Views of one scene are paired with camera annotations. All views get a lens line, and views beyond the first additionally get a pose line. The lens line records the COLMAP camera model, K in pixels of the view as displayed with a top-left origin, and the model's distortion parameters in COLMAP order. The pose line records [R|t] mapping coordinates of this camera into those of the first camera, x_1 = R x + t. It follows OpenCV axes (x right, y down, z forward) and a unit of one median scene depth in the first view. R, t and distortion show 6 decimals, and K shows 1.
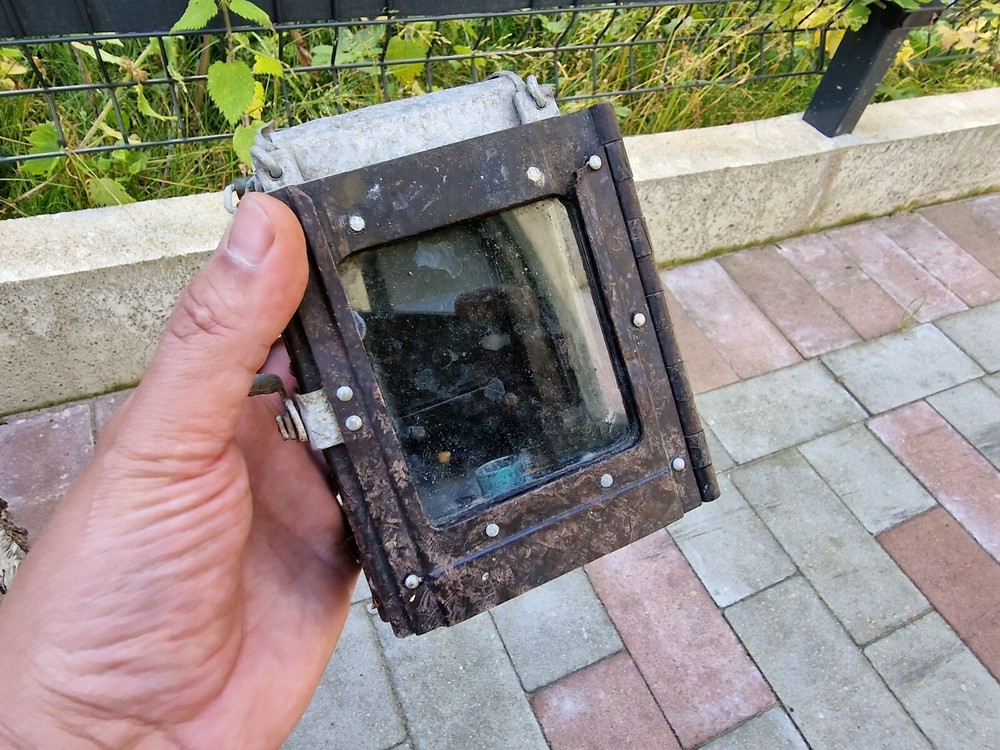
lens RADIAL K [[649.9, 0, 486.4], [0, 649.9, 380.3], [0, 0, 1]] dist [0.009236, -0.008801]
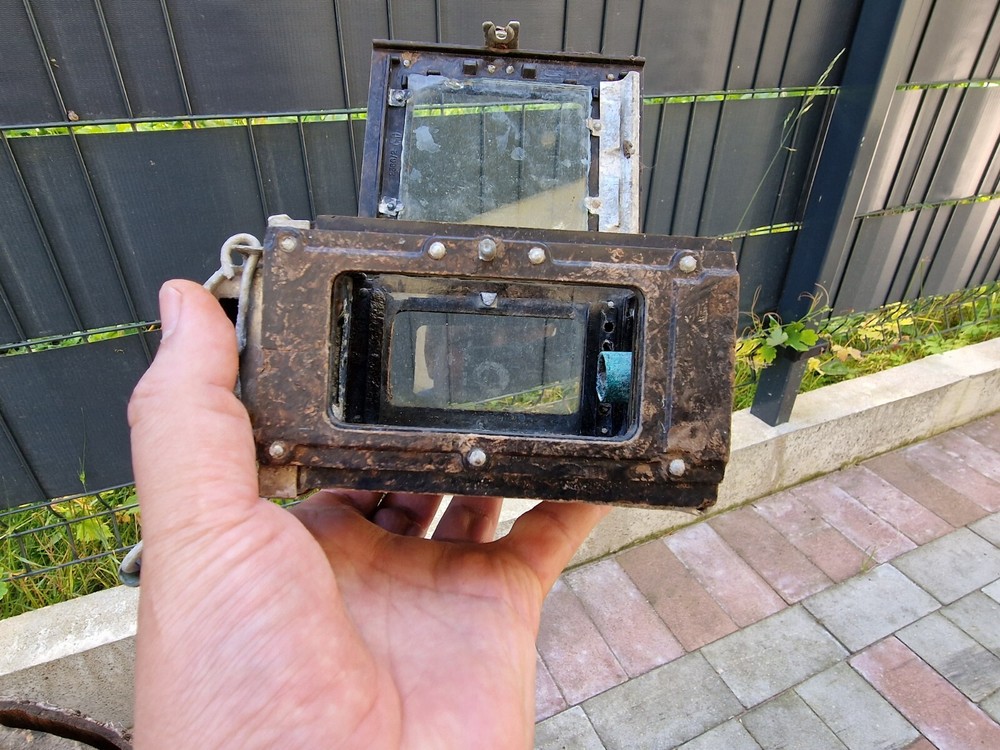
lens RADIAL K [[587.5, 0, 495.7], [0, 587.5, 381.5], [0, 0, 1]] dist [0.006451, -0.007548]
pose [[0.994395, -0.093438, -0.049481, 0.022094], [0.072908, 0.944905, -0.319124, -0.115469], [0.076573, 0.313727, 0.946421, -0.245038]]
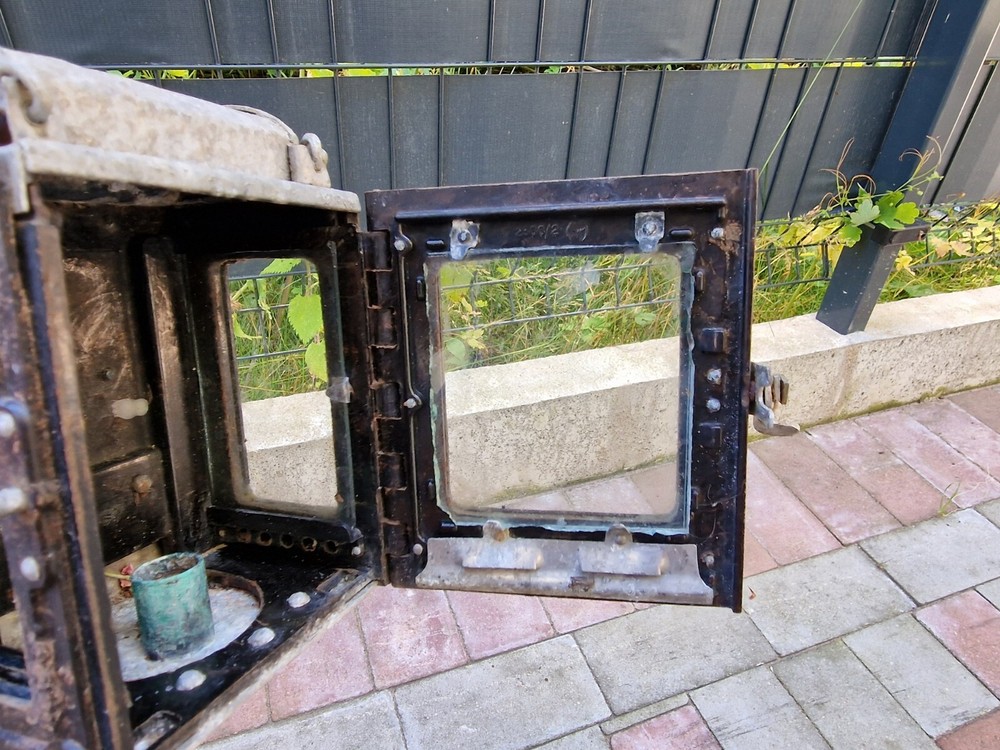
lens RADIAL K [[649.9, 0, 493.4], [0, 649.9, 389.0], [0, 0, 1]] dist [0.009236, -0.008801]
pose [[0.996747, -0.013800, -0.079403, 0.032388], [-0.006621, 0.967880, -0.251326, -0.009172], [0.080321, 0.251034, 0.964640, -0.071501]]
